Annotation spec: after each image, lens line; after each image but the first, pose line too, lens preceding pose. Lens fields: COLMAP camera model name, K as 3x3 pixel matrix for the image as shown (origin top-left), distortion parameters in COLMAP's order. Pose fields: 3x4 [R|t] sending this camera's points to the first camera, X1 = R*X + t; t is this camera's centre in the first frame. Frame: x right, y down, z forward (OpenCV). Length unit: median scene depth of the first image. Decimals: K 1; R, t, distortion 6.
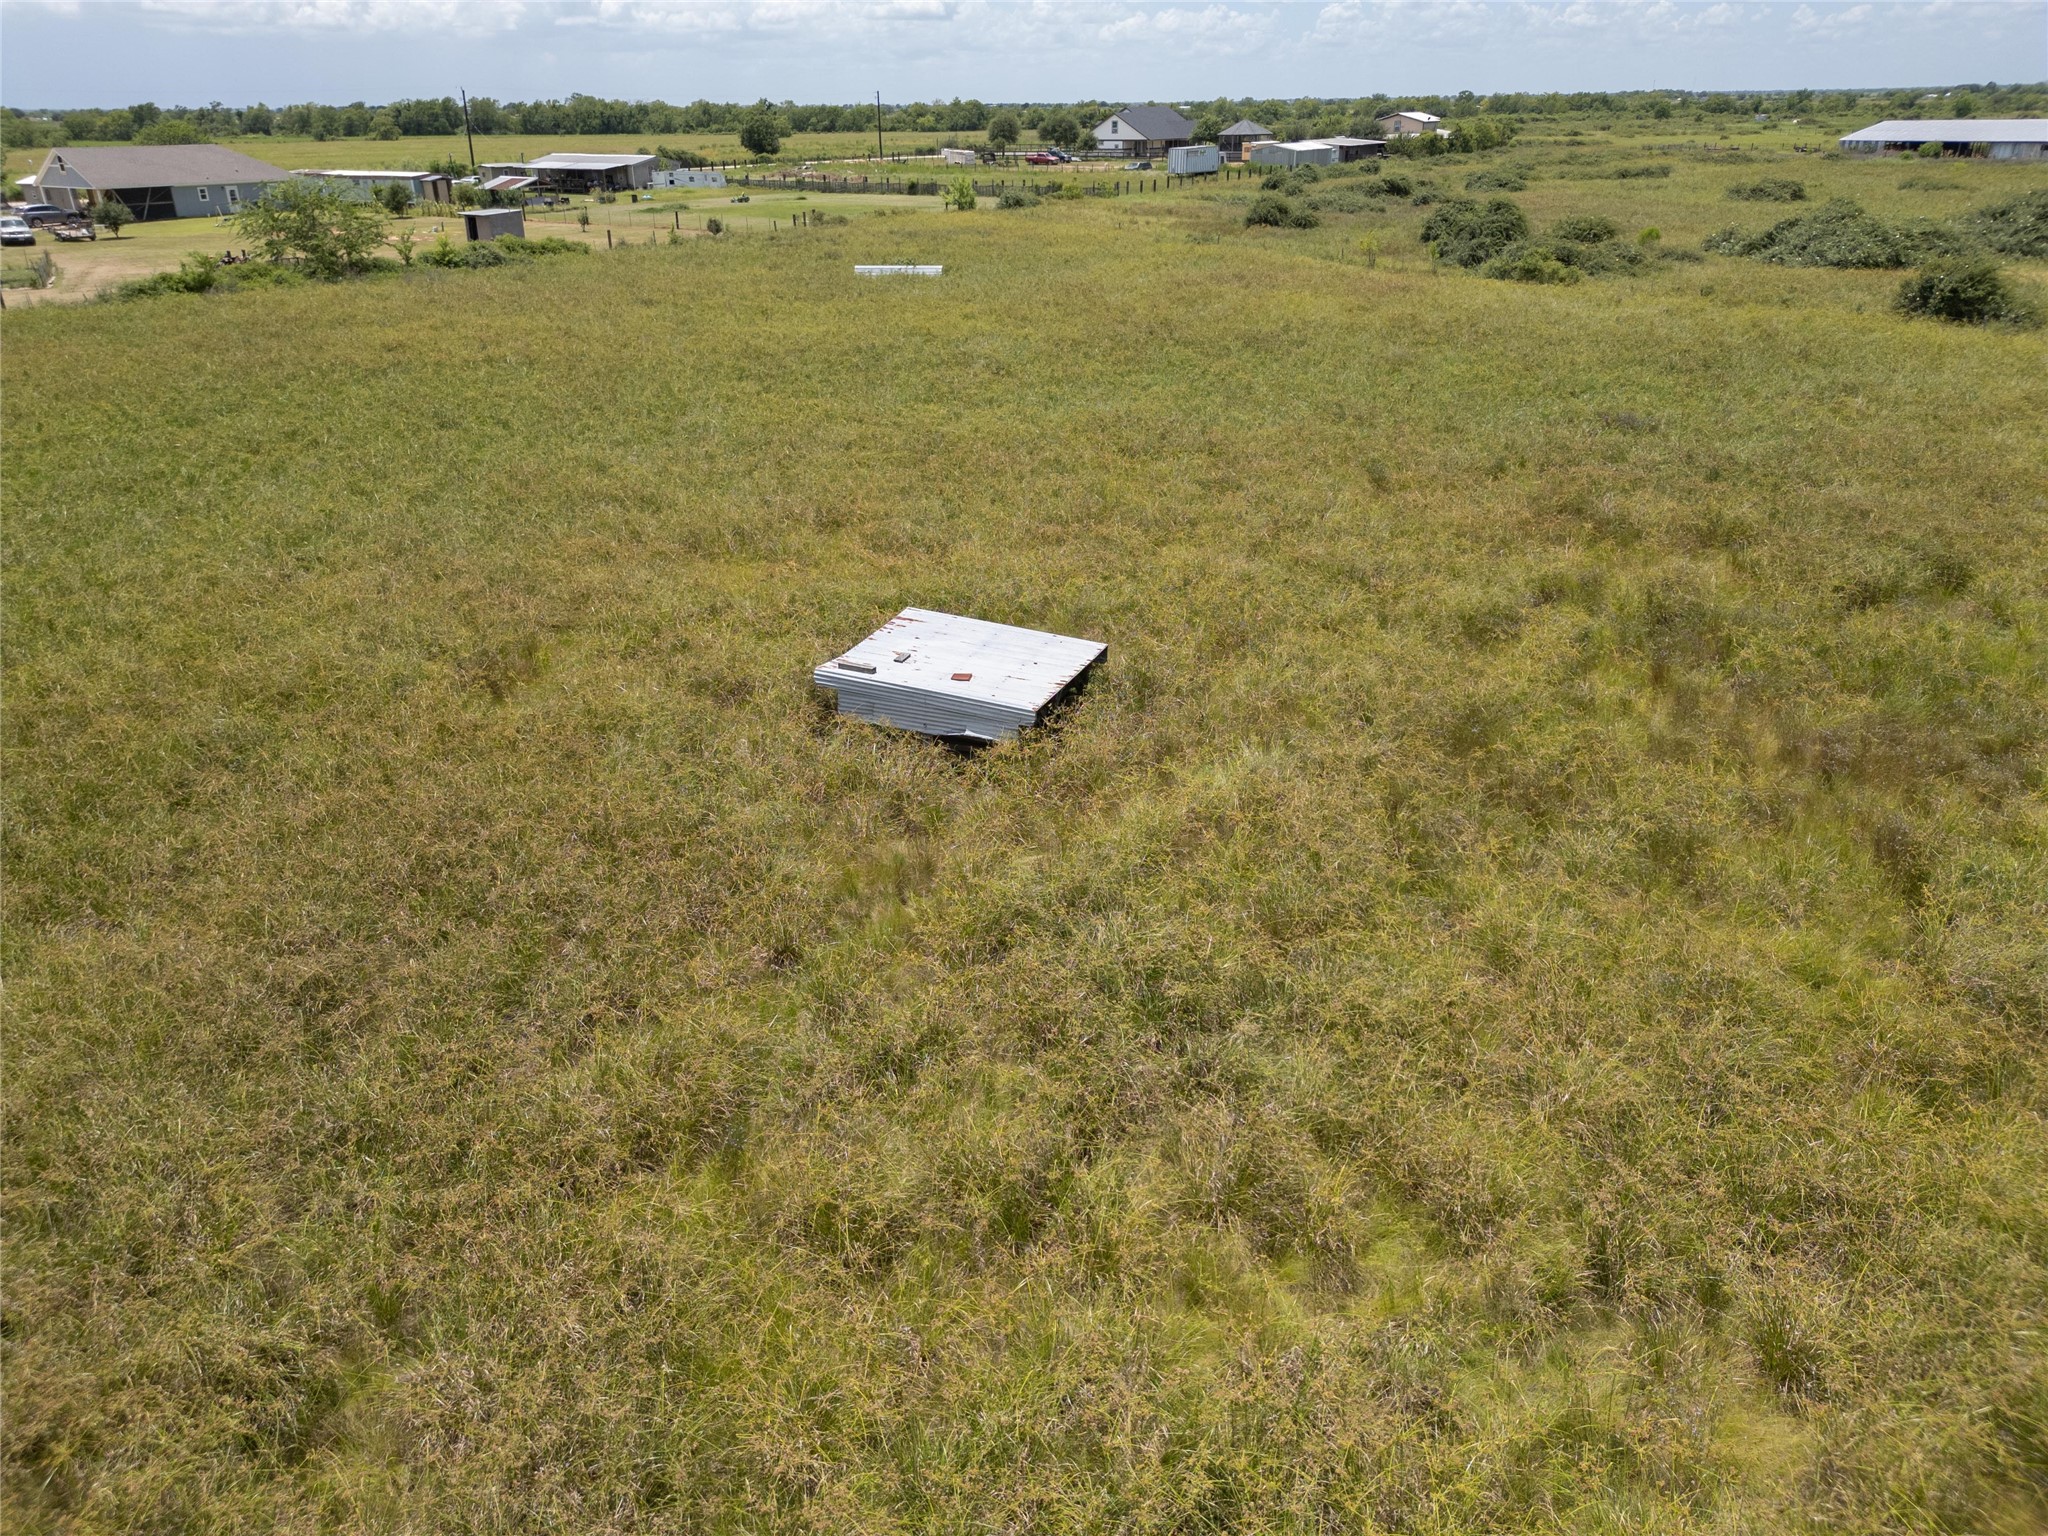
lens RADIAL K [[1437.3, 0, 1021.1], [0, 1437.3, 758.7], [0, 0, 1]] dist [0.071957, -0.069760]
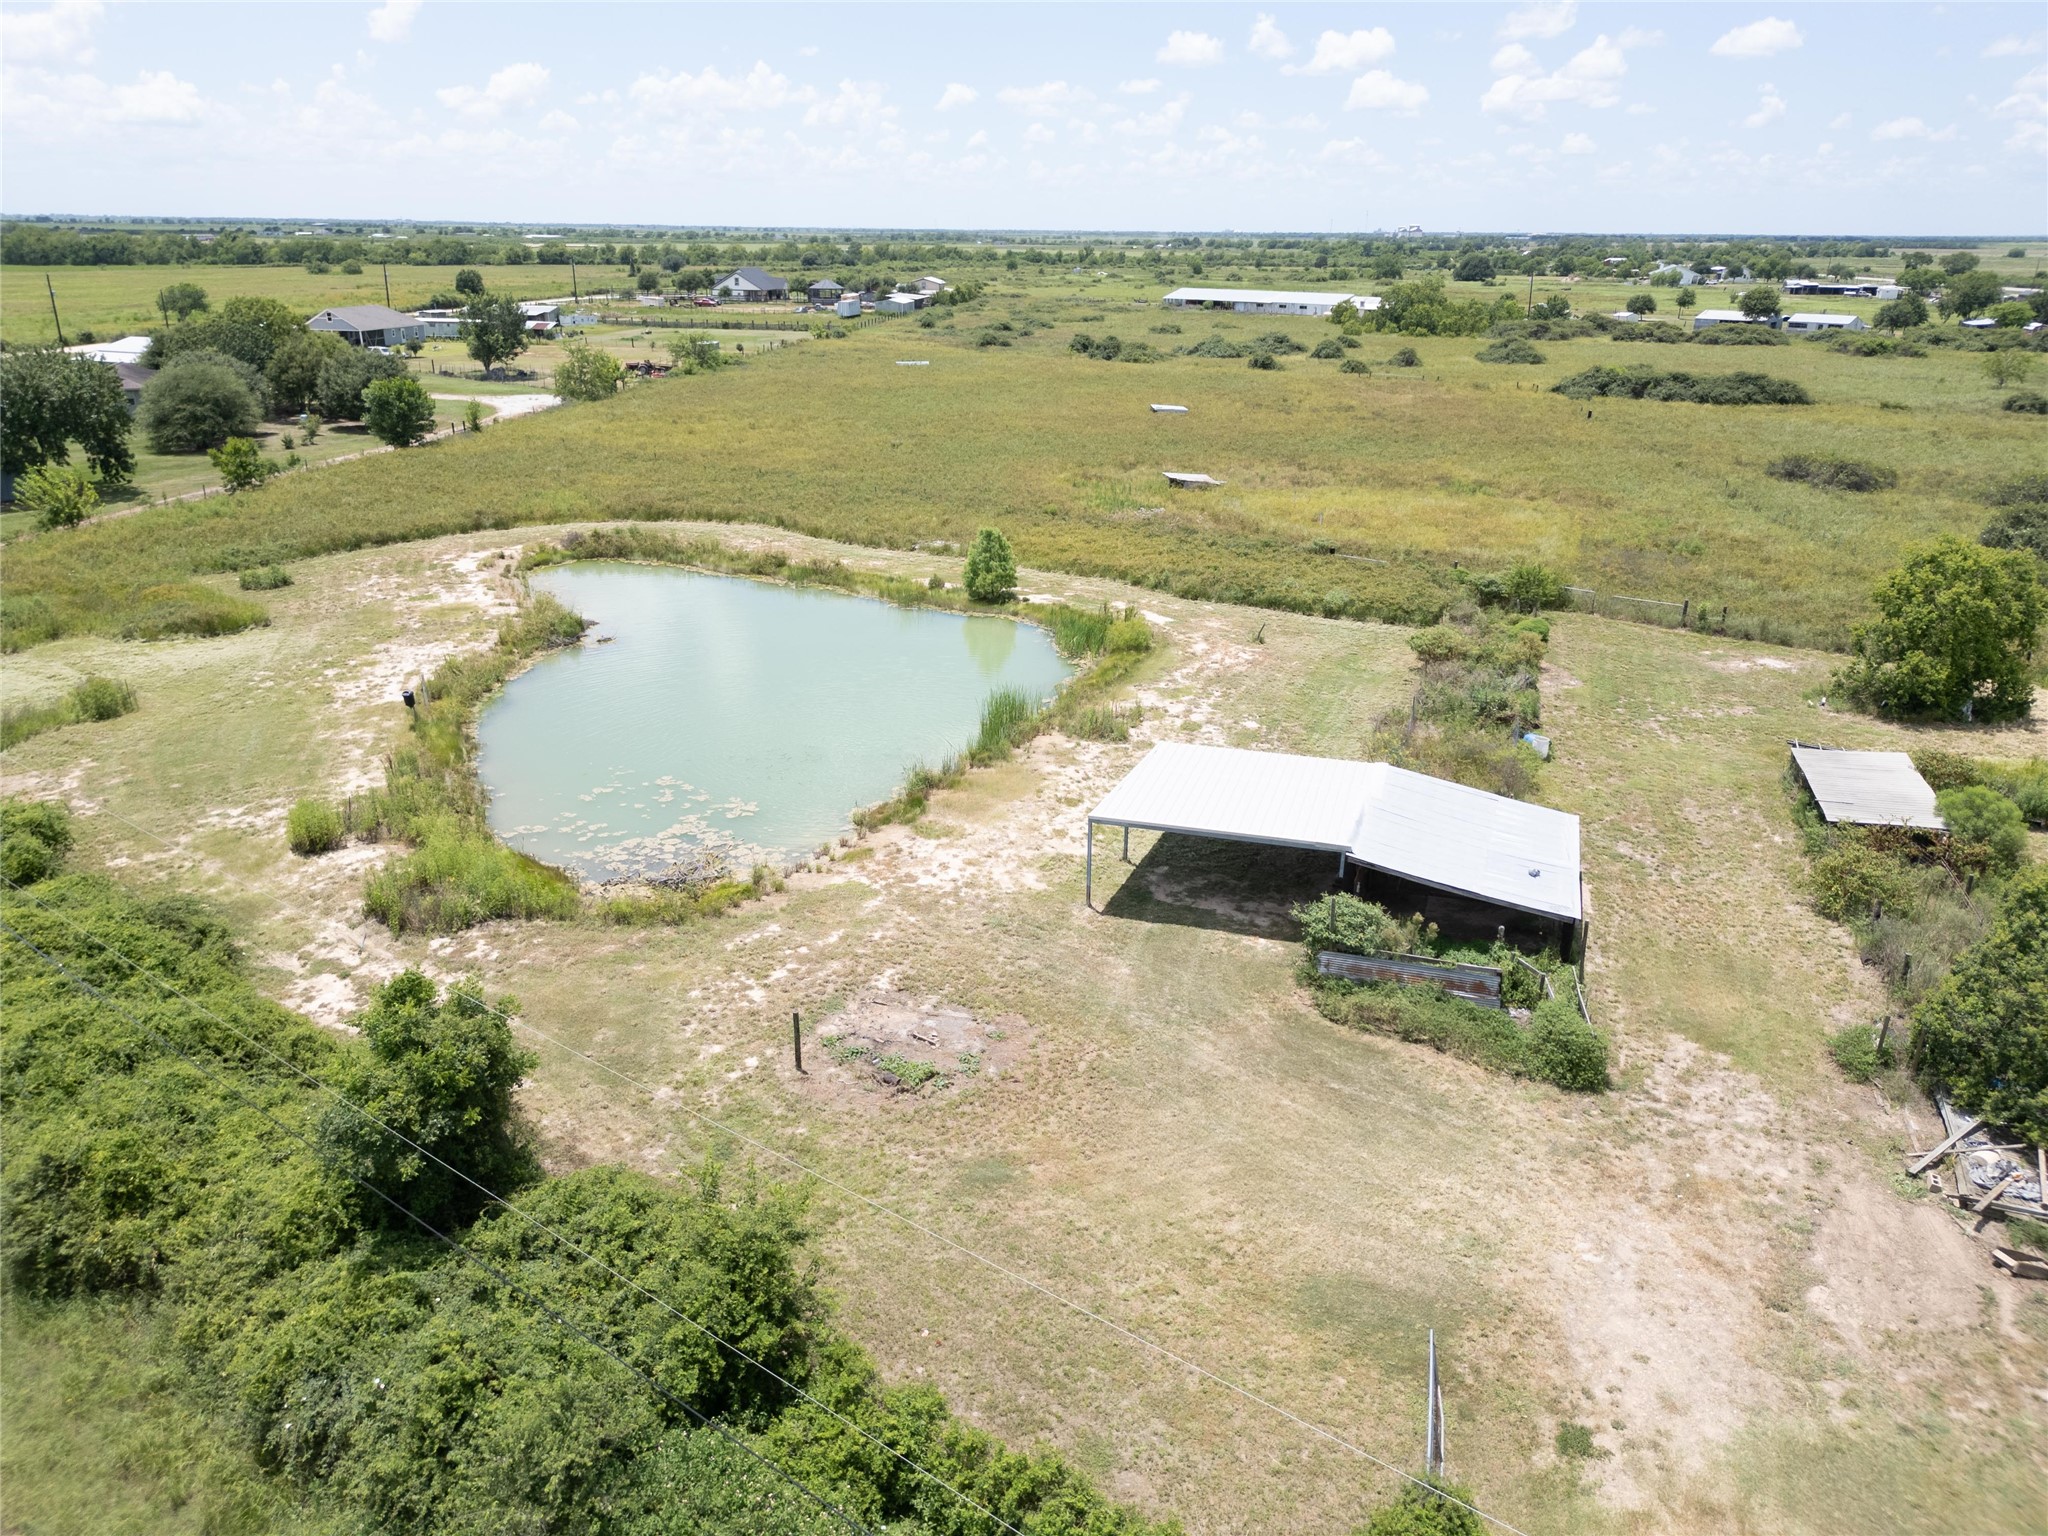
lens RADIAL K [[1437.1, 0, 1018.1], [0, 1437.1, 776.1], [0, 0, 1]] dist [0.066566, -0.065603]
pose [[0.908276, -0.129310, 0.397886, -0.336571], [0.153718, 0.987662, -0.029917, 0.162059], [-0.389108, 0.088335, 0.916947, -0.447835]]
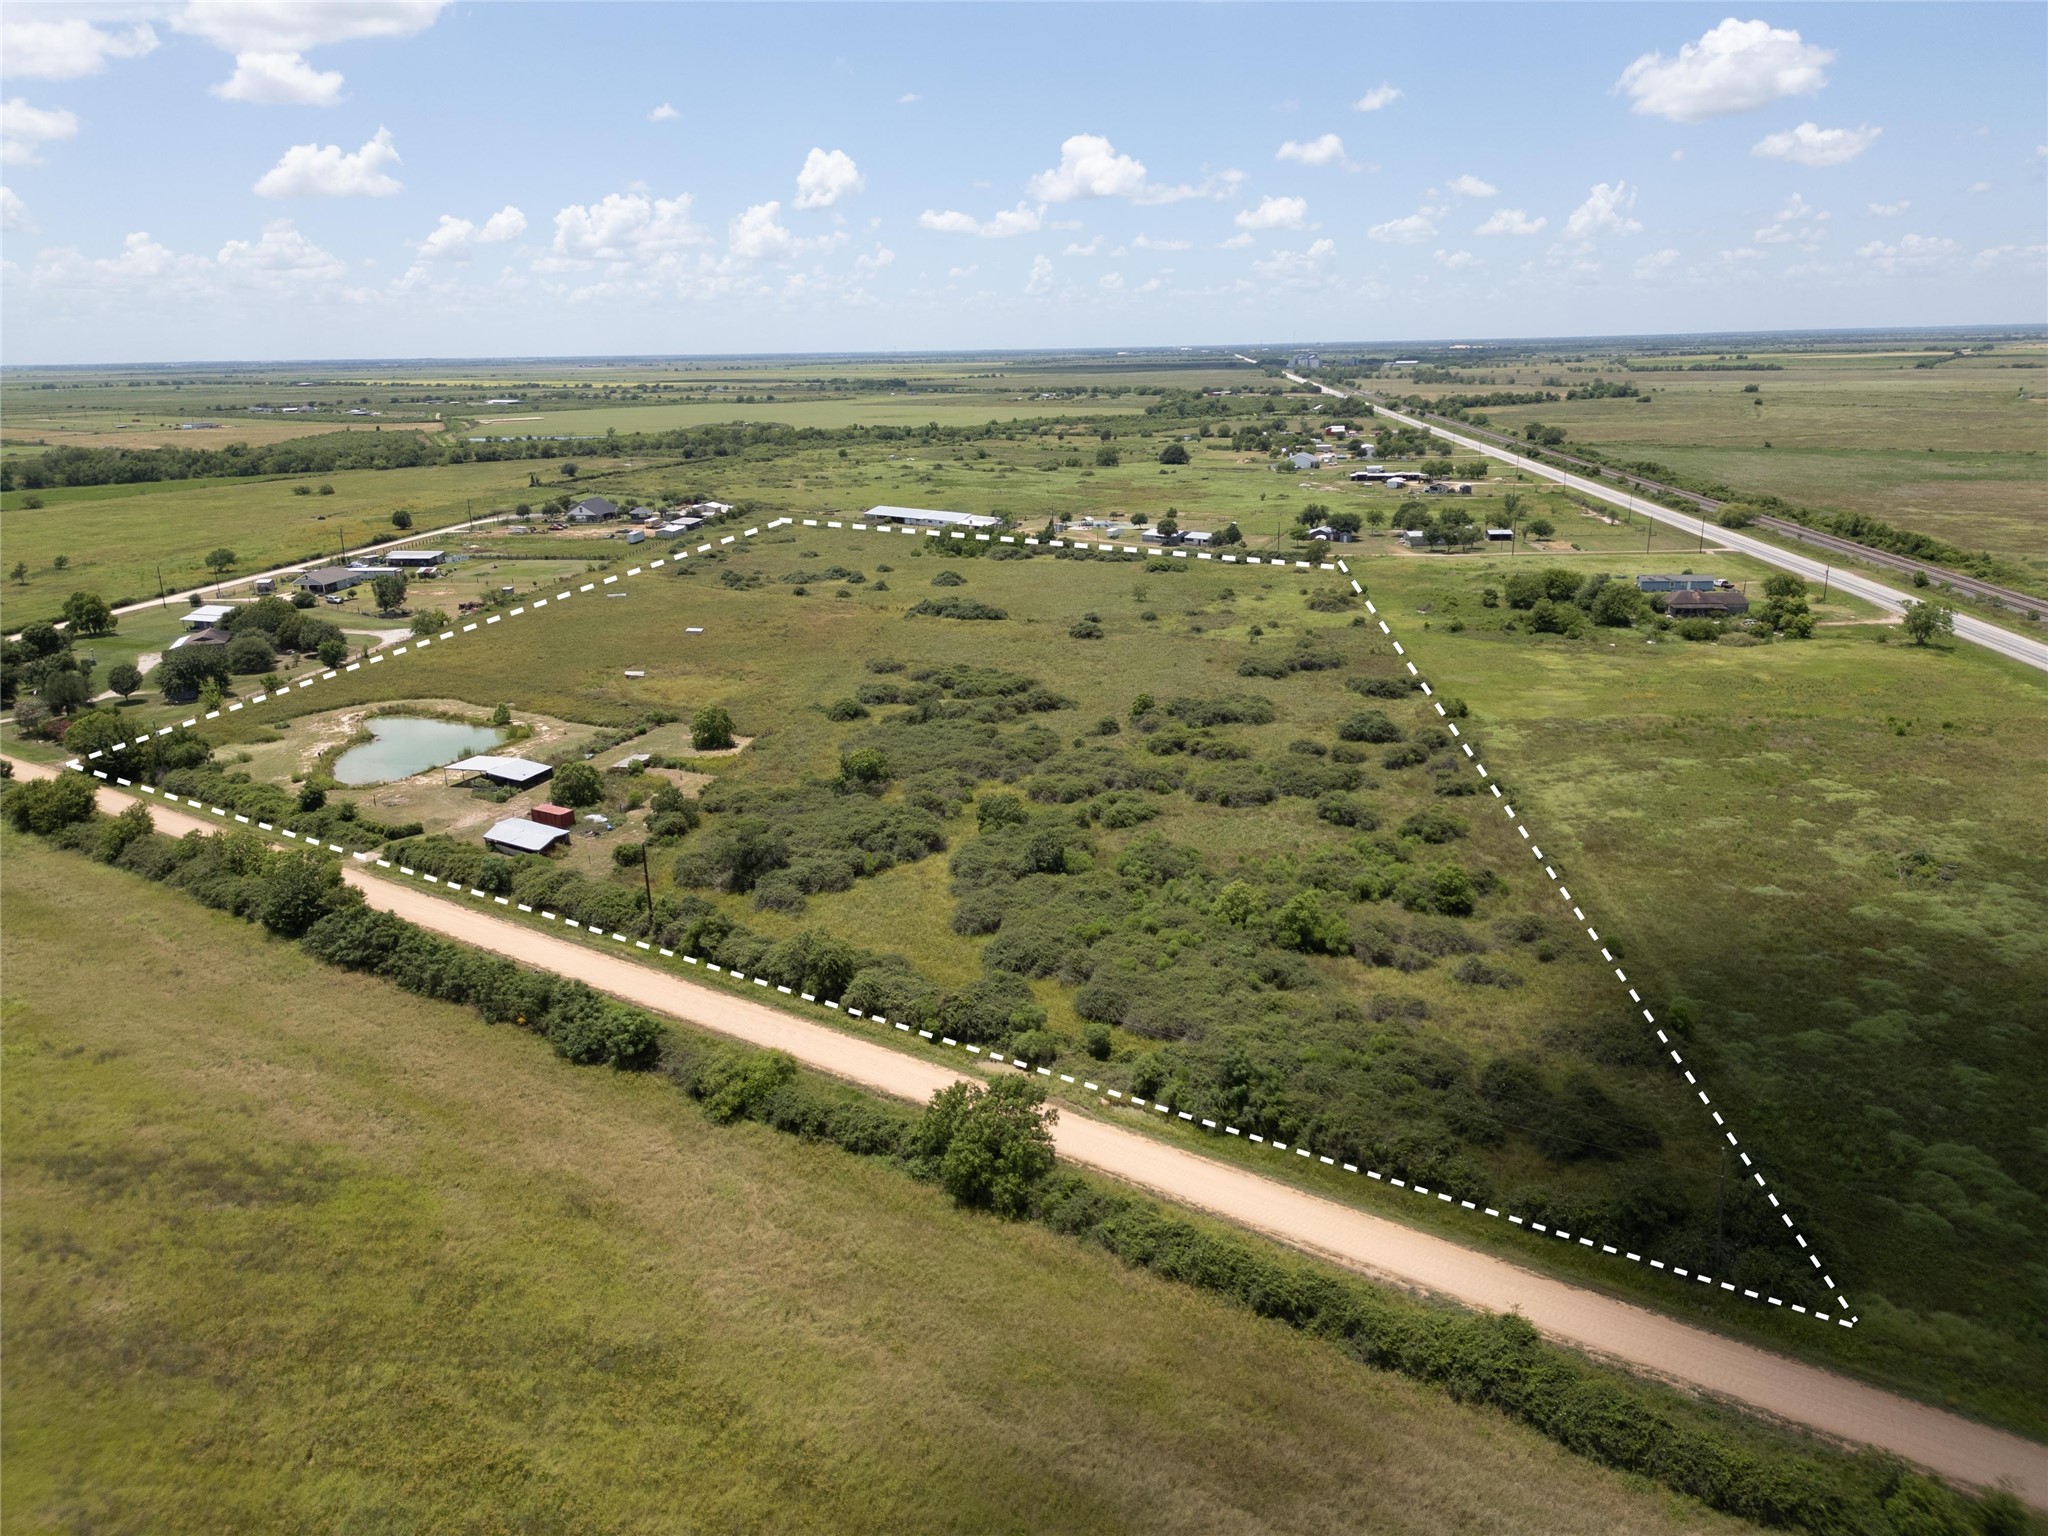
lens RADIAL K [[1437.3, 0, 1021.1], [0, 1437.3, 758.7], [0, 0, 1]] dist [0.071957, -0.069760]
pose [[0.899330, -0.125405, 0.418902, -0.317444], [0.187010, 0.976267, -0.109226, 0.324225], [-0.395263, 0.176569, 0.901438, -1.257874]]
